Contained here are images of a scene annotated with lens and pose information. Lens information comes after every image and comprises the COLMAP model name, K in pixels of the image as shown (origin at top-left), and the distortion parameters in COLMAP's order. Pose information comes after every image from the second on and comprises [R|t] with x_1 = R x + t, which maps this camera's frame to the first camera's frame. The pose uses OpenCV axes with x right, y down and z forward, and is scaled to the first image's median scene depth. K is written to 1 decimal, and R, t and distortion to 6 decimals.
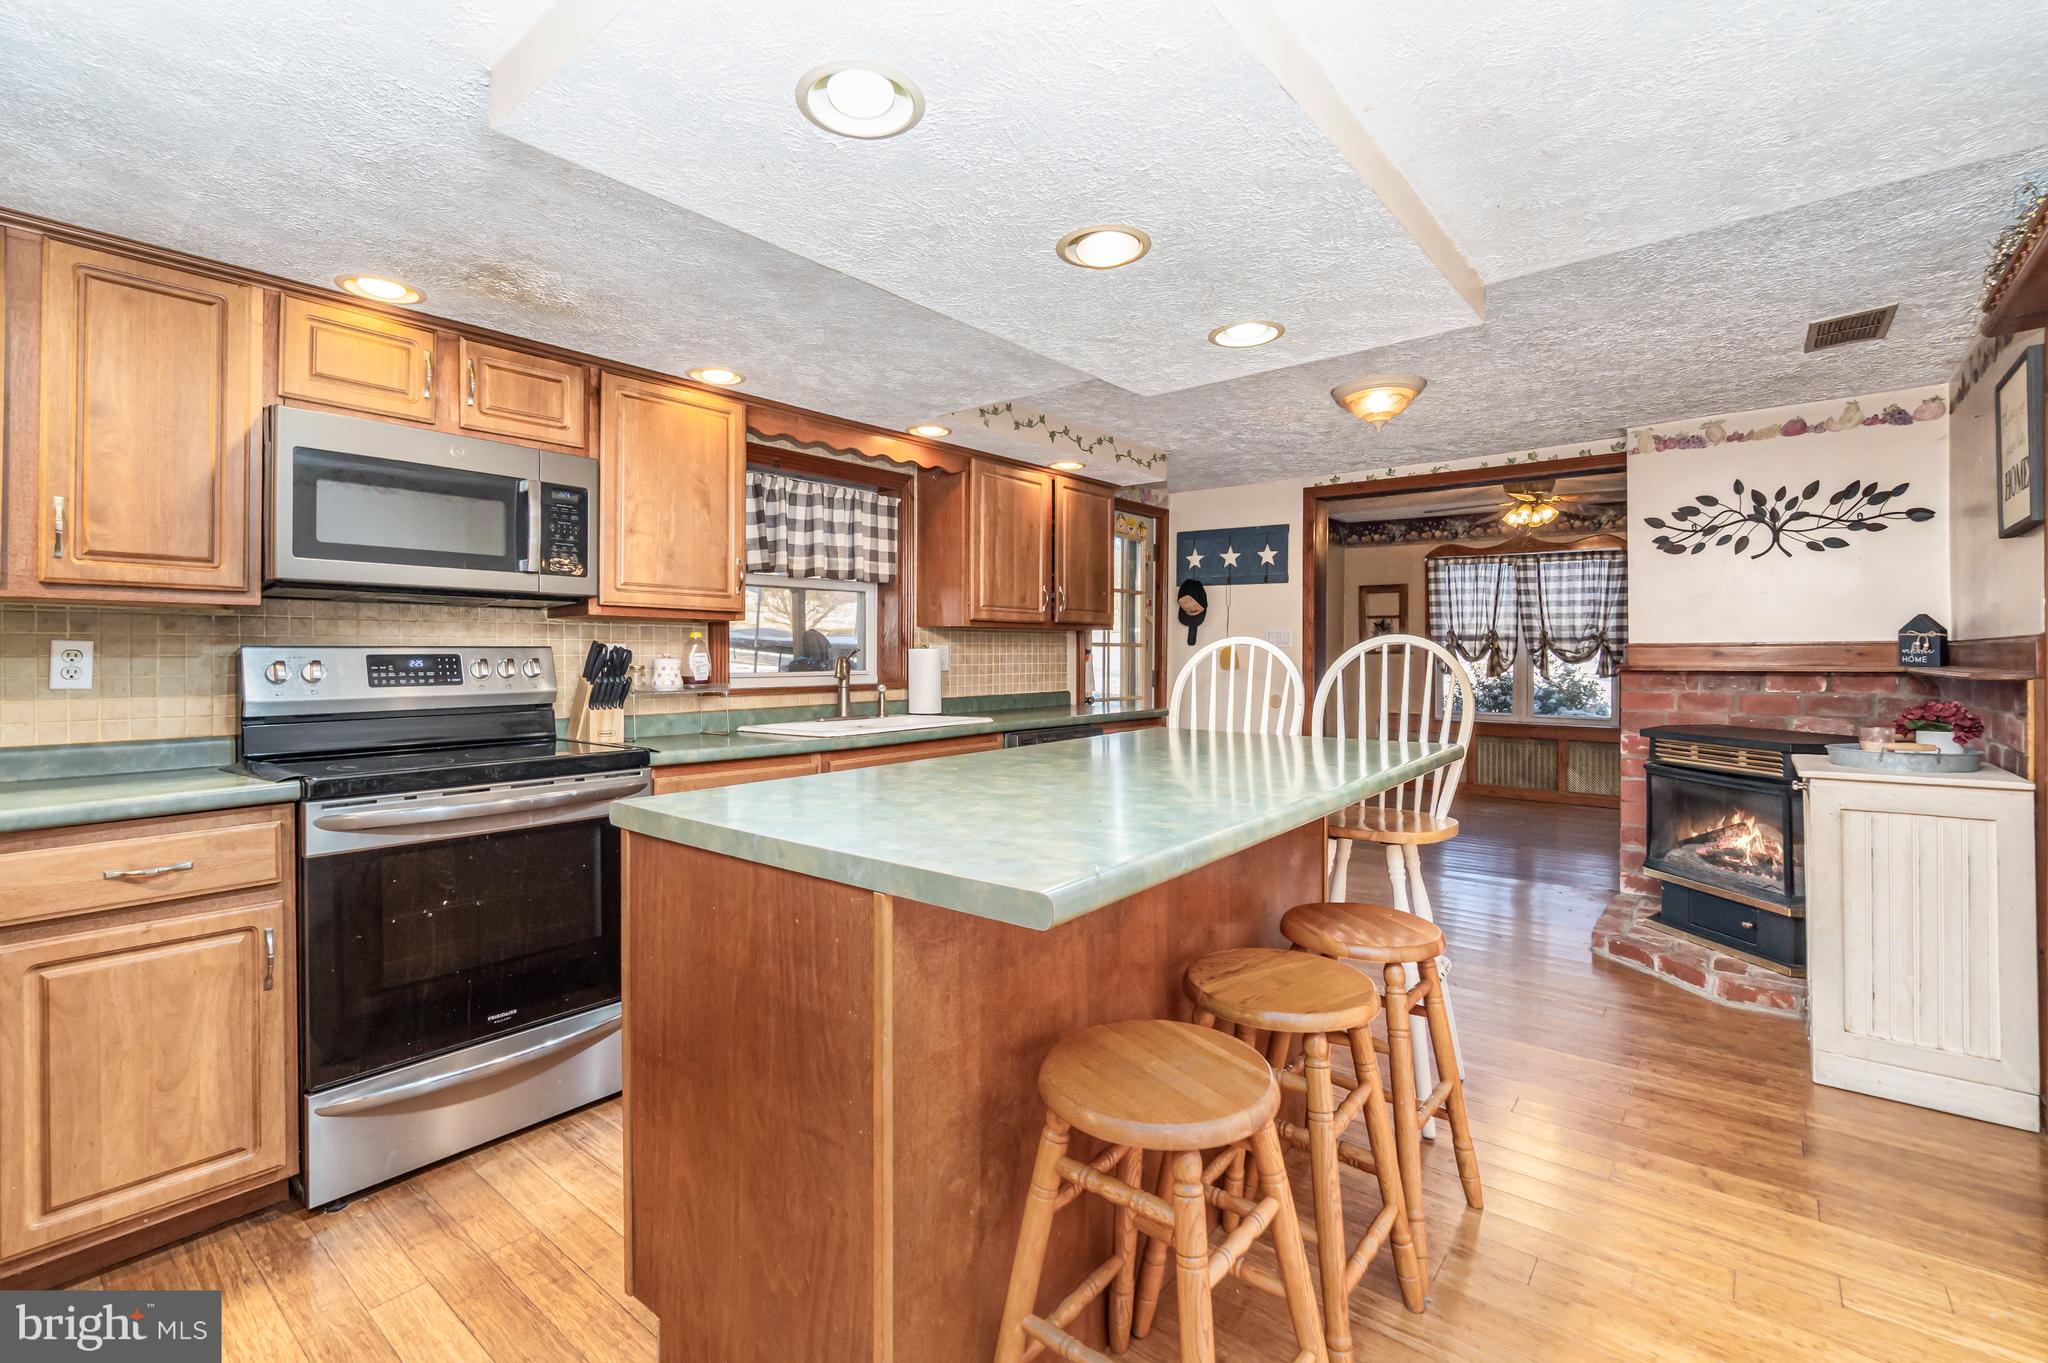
lens RADIAL K [[907.1, 0, 1006.2], [0, 907.1, 657.2], [0, 0, 1]] dist [-0.004935, 0.000943]
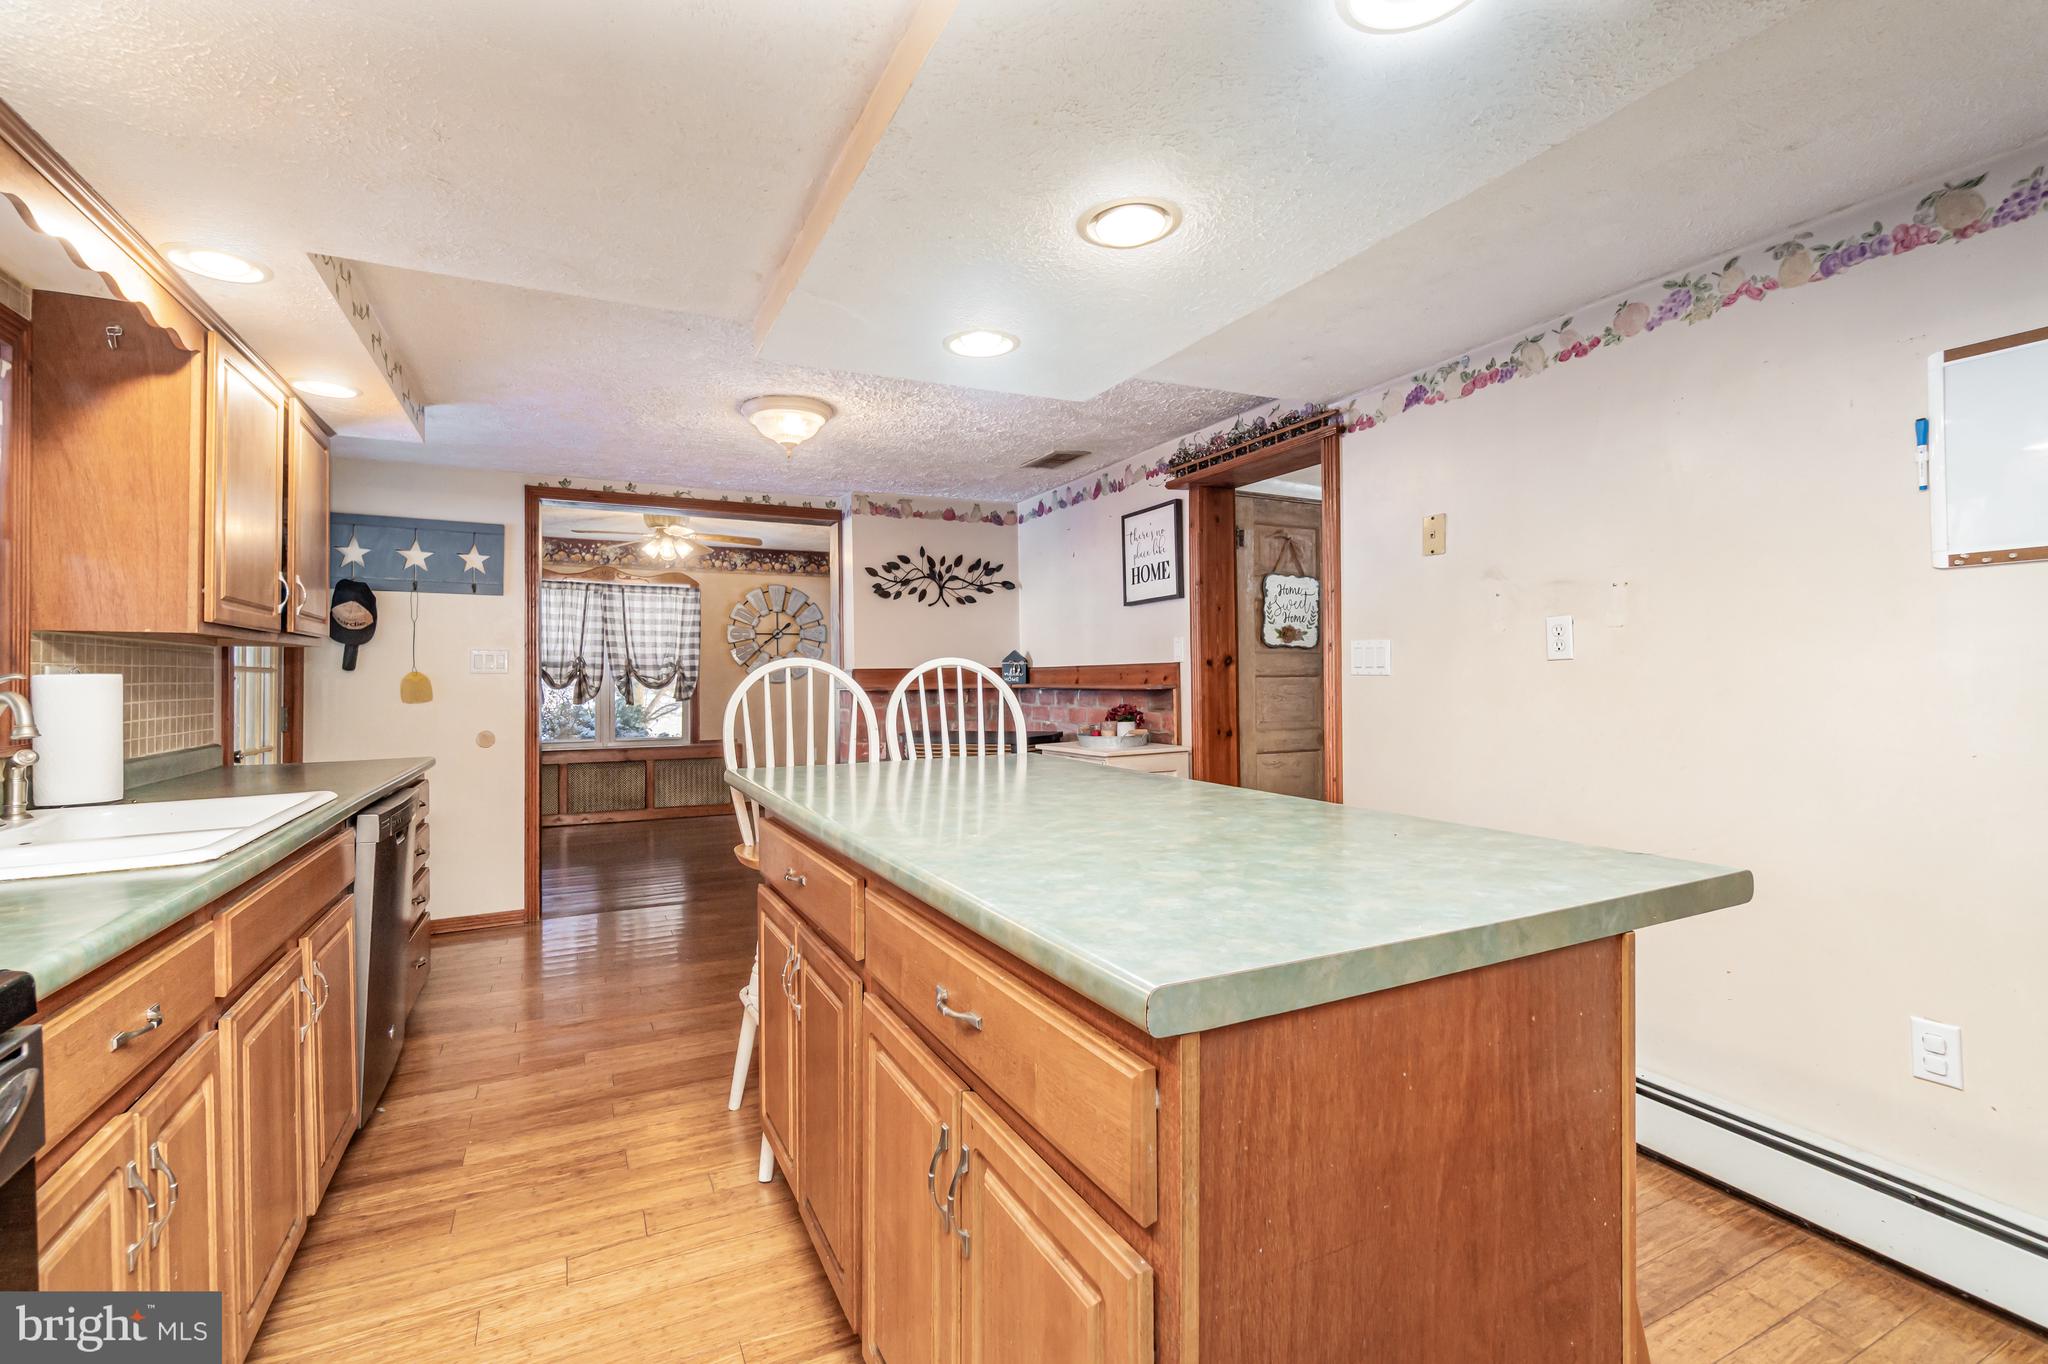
lens RADIAL K [[907.1, 0, 997.2], [0, 907.1, 660.1], [0, 0, 1]] dist [-0.004935, 0.000943]
pose [[0.419234, 0.013204, 0.907782, -0.377665], [0.013115, 0.999702, -0.020598, -0.000268], [-0.907783, 0.020541, 0.418936, 0.367601]]
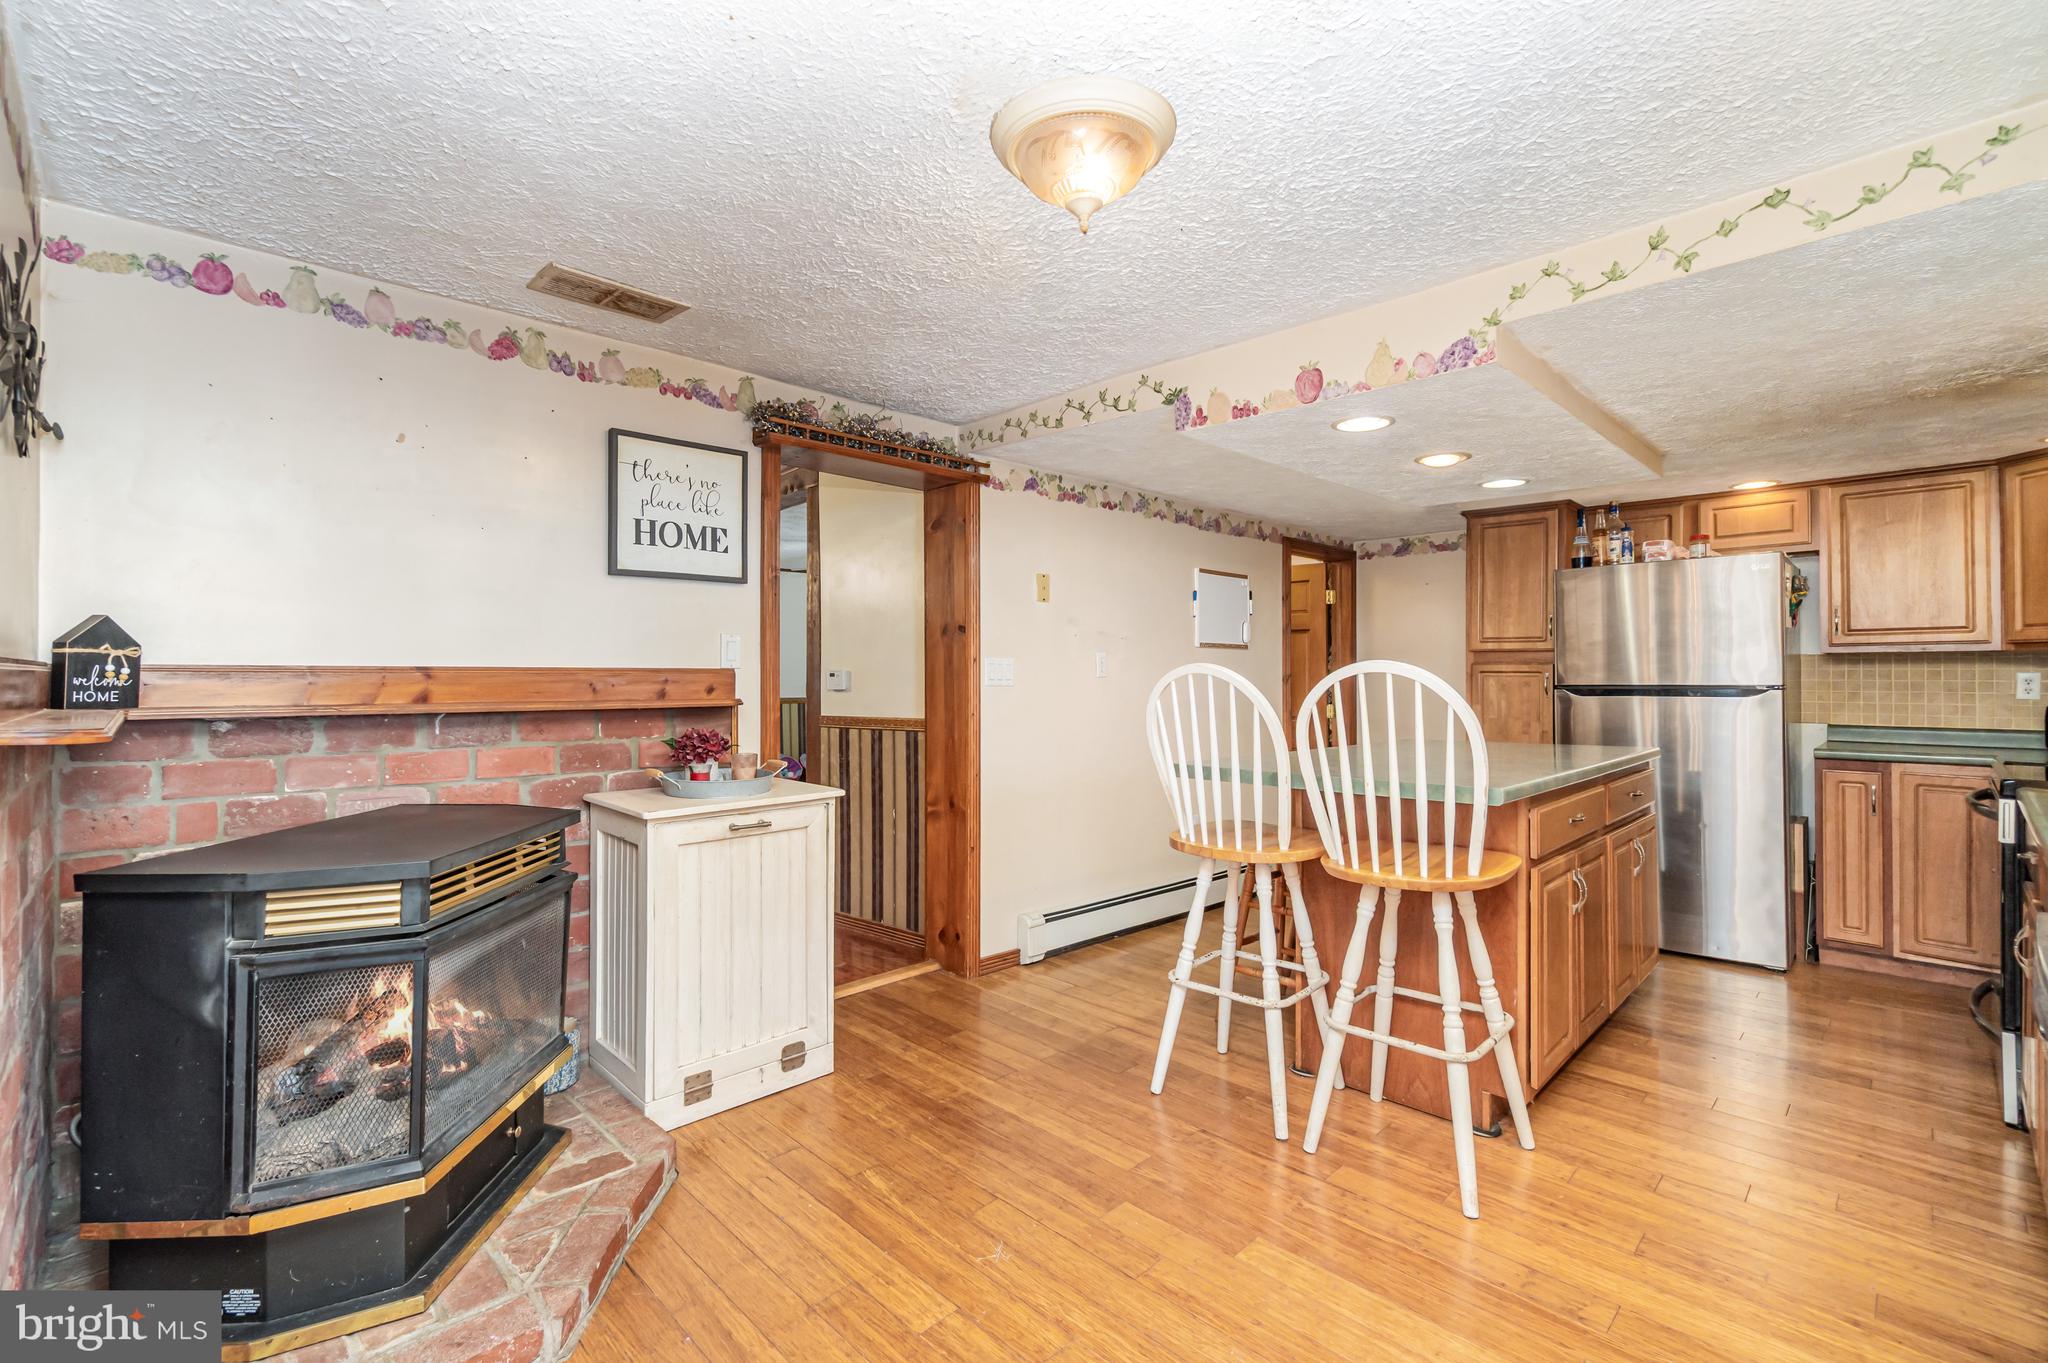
lens RADIAL K [[907.1, 0, 1002.9], [0, 907.1, 667.8], [0, 0, 1]] dist [-0.004935, 0.000943]
pose [[-0.993761, 0.003470, 0.111474, 0.384790], [0.002286, 0.999940, -0.010746, -0.008443], [-0.111504, -0.010424, -0.993709, 1.426227]]
